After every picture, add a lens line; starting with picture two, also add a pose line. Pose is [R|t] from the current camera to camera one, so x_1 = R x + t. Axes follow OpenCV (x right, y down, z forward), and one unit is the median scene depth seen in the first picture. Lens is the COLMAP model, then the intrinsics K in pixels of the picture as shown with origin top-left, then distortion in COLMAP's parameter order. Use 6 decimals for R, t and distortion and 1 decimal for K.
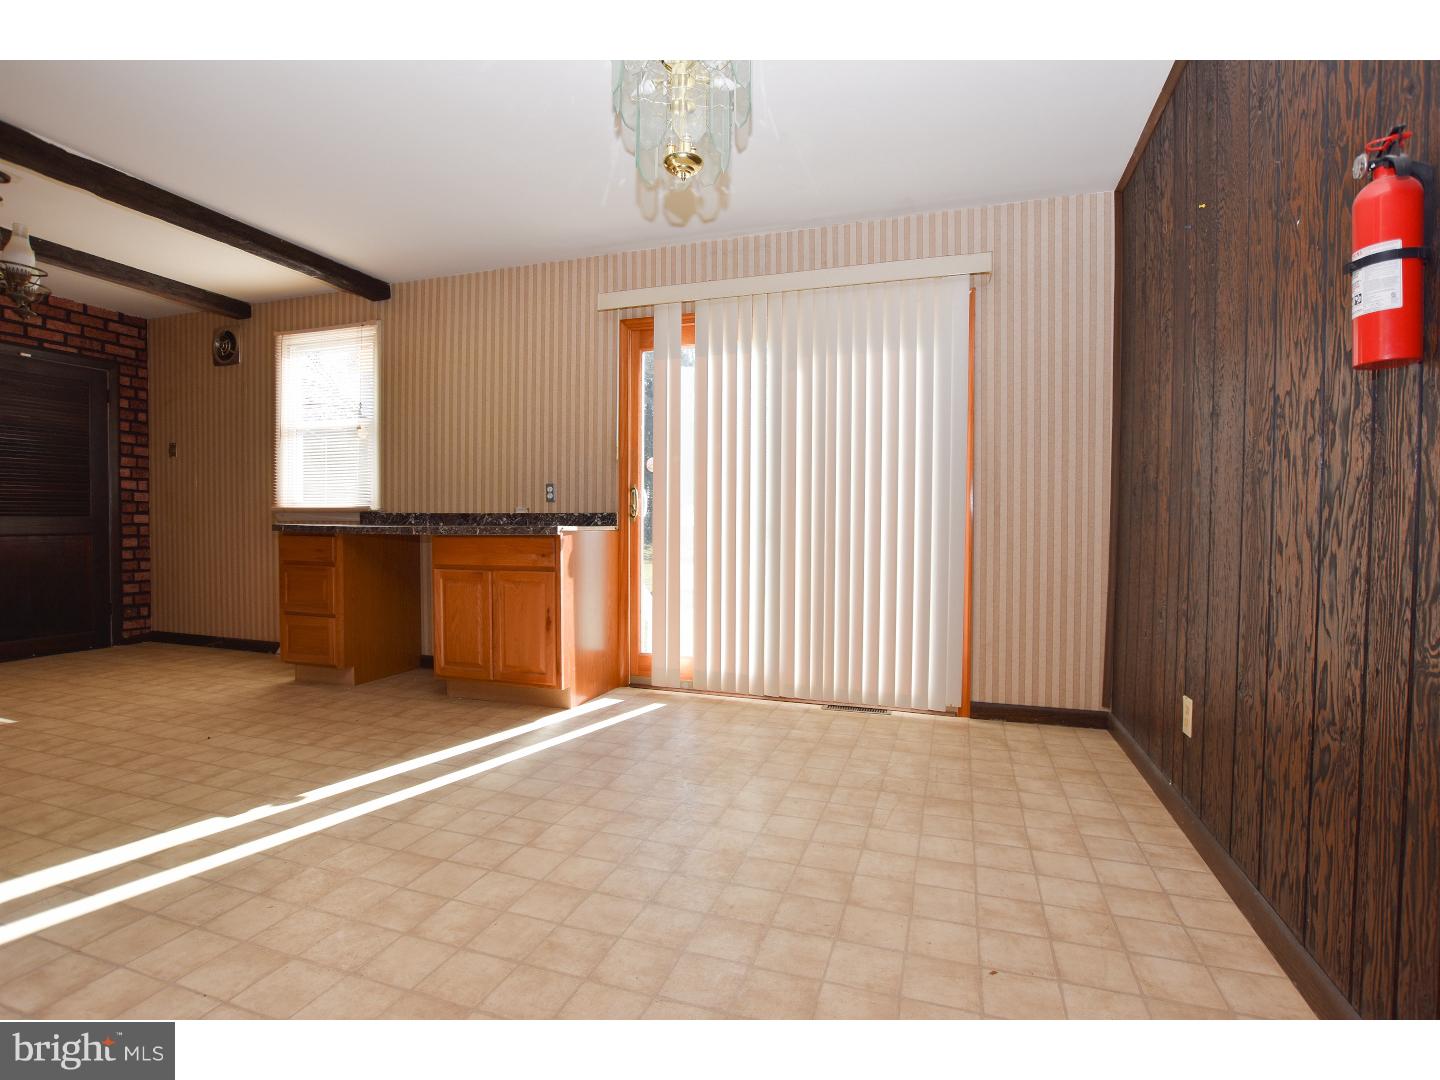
lens RADIAL K [[698.6, 0, 718.0], [0, 698.6, 536.1], [0, 0, 1]] dist [-0.020148, -0.000912]
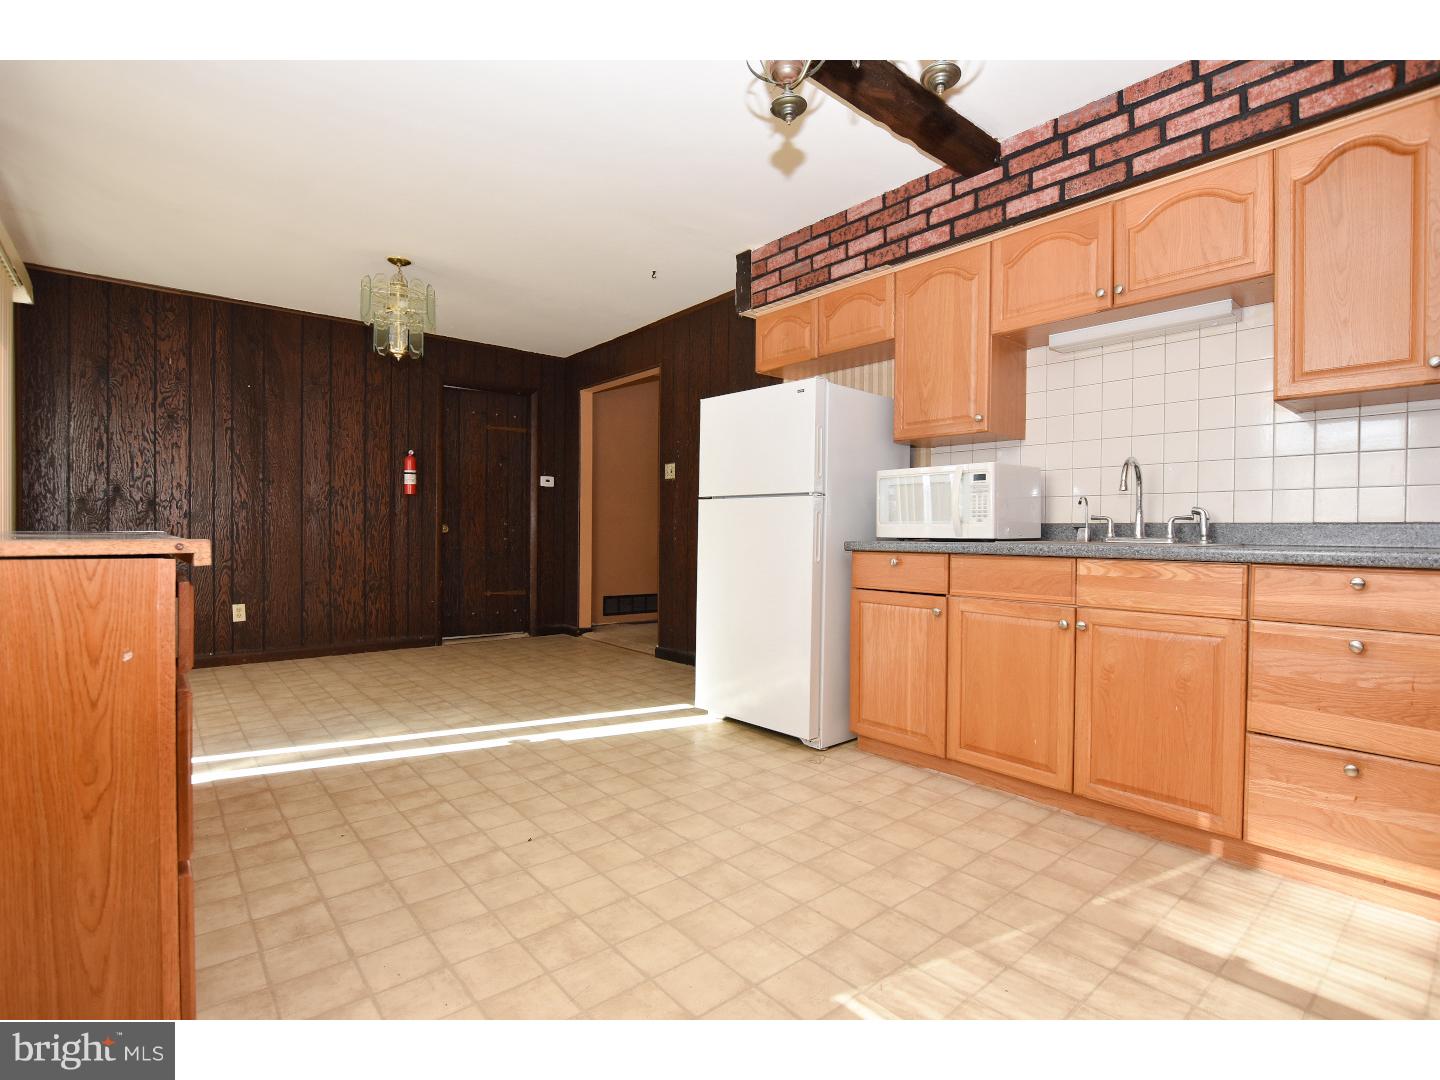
lens RADIAL K [[698.6, 0, 723.2], [0, 698.6, 537.5], [0, 0, 1]] dist [-0.020148, -0.000912]
pose [[-0.859842, -0.020240, 0.510158, -1.313215], [-0.006234, 0.999556, 0.029149, -0.039212], [-0.510521, 0.021883, -0.859587, 1.560225]]
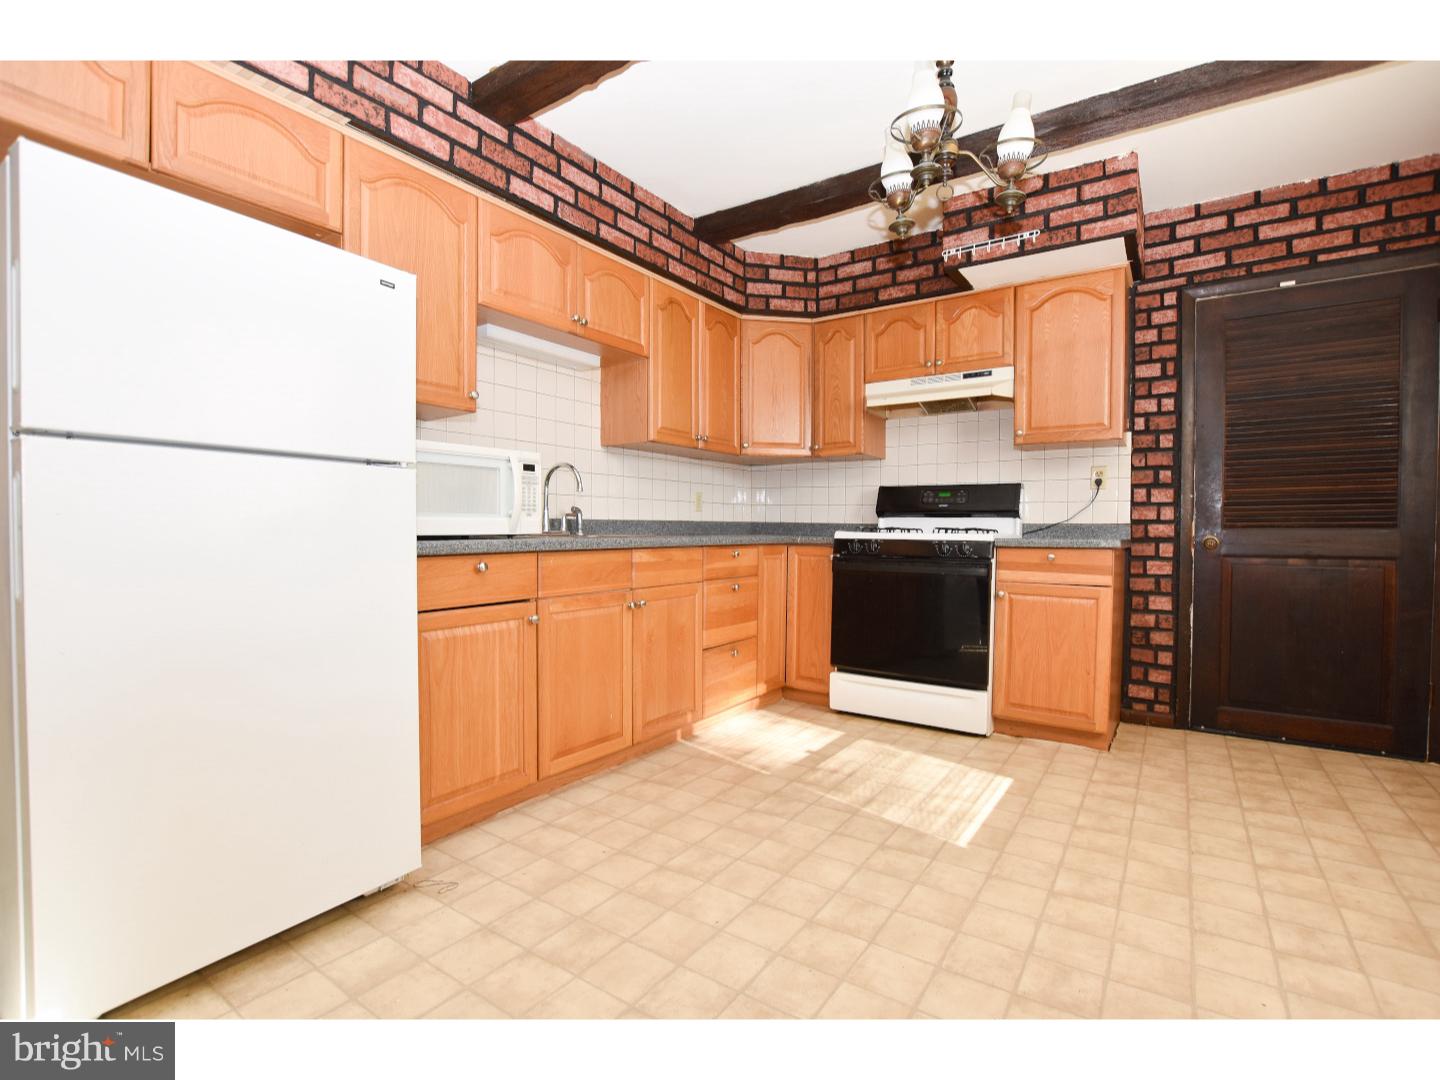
lens RADIAL K [[674.6, 0, 722.0], [0, 674.6, 542.9], [0, 0, 1]] dist [-0.026116, 0.001154]
pose [[-0.263534, 0.010156, -0.964597, -0.406932], [-0.022590, 0.999605, 0.016696, -0.021715], [0.964385, 0.026190, -0.263201, 1.039263]]
